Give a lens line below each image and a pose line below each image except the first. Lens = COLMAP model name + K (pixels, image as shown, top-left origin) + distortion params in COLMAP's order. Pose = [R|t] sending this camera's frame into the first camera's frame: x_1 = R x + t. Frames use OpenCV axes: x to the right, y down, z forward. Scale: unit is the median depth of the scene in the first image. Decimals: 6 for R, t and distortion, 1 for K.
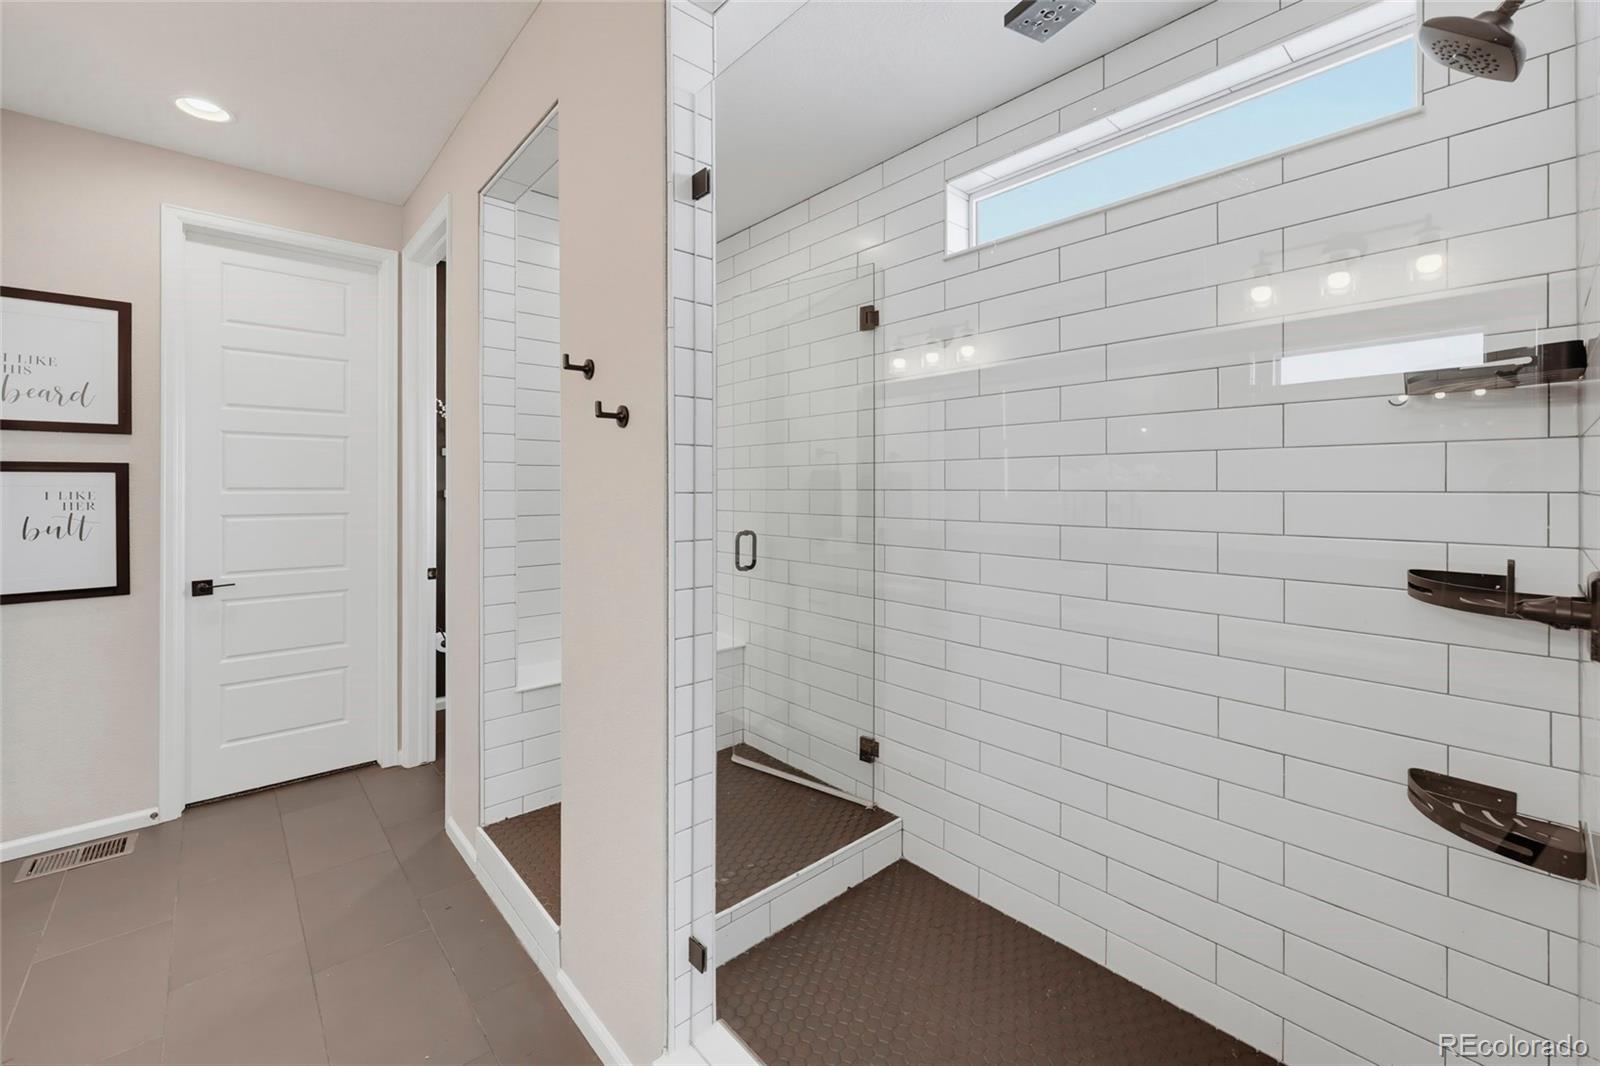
lens RADIAL K [[653.8, 0, 802.5], [0, 653.8, 483.3], [0, 0, 1]] dist [-0.001370, -0.000033]
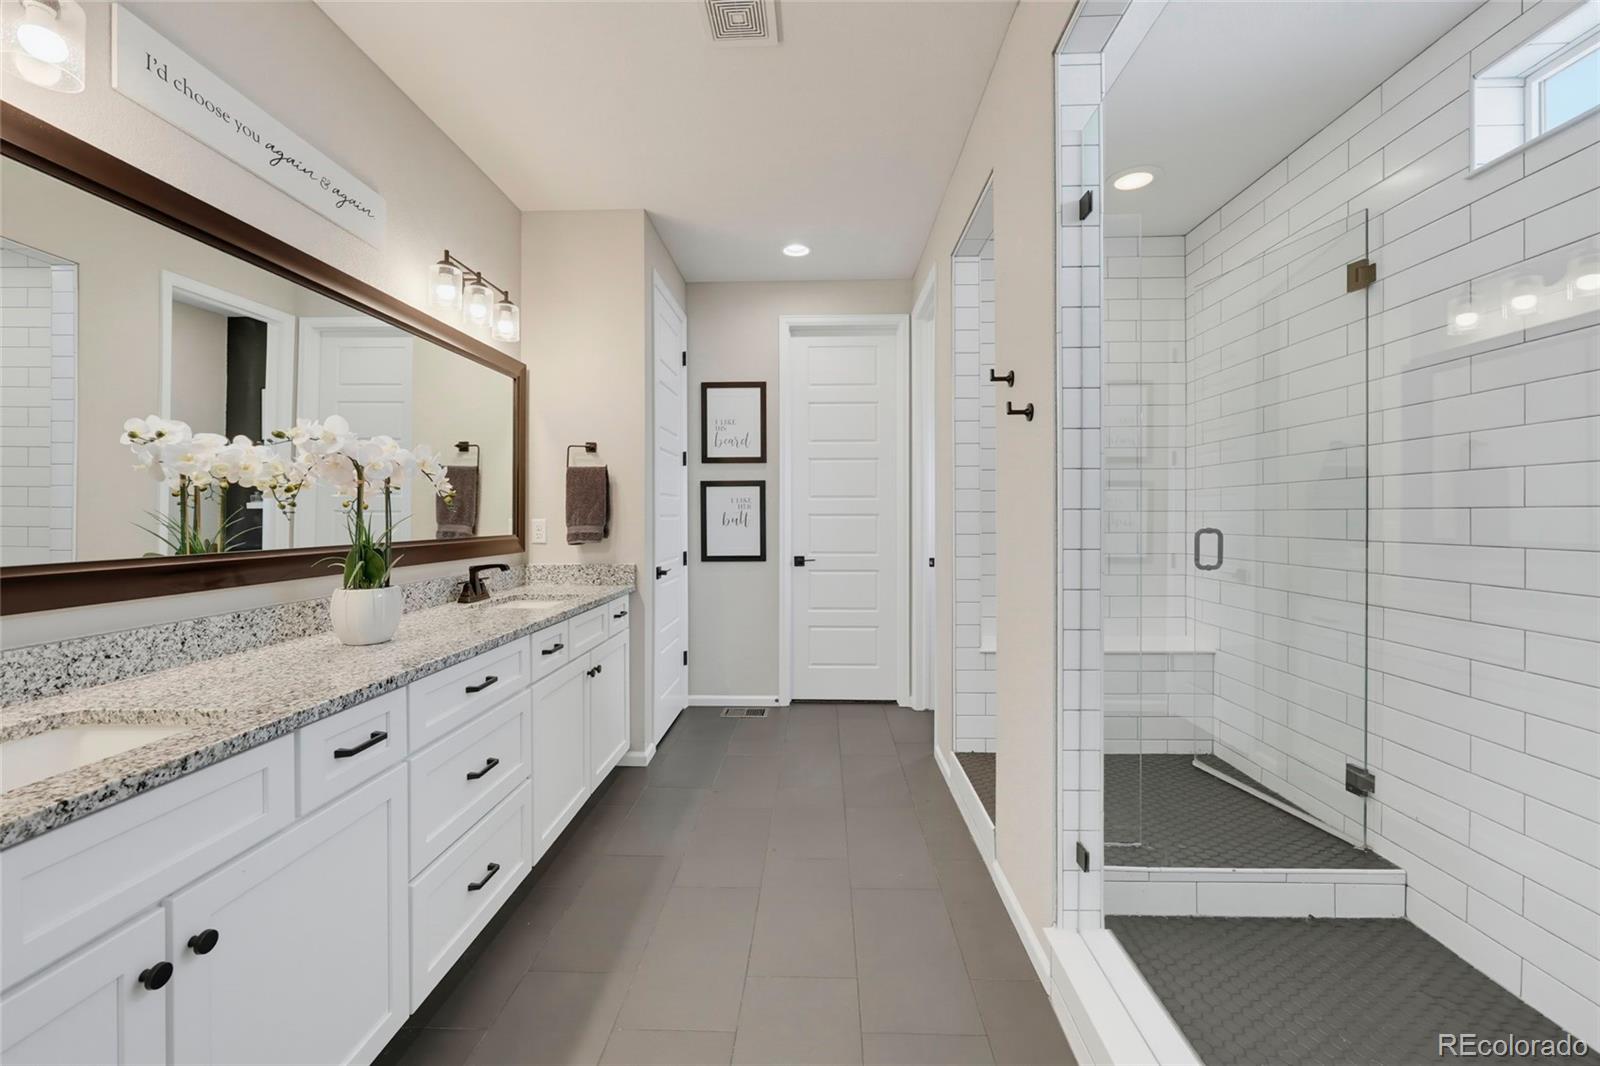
lens RADIAL K [[647.1, 0, 800.1], [0, 647.1, 507.2], [0, 0, 1]] dist [0.000506, 0.000406]
pose [[0.721489, -0.007853, -0.692381, 0.159207], [0.004876, 0.999969, -0.006260, 0.051338], [0.692409, 0.001141, 0.721504, -0.111361]]
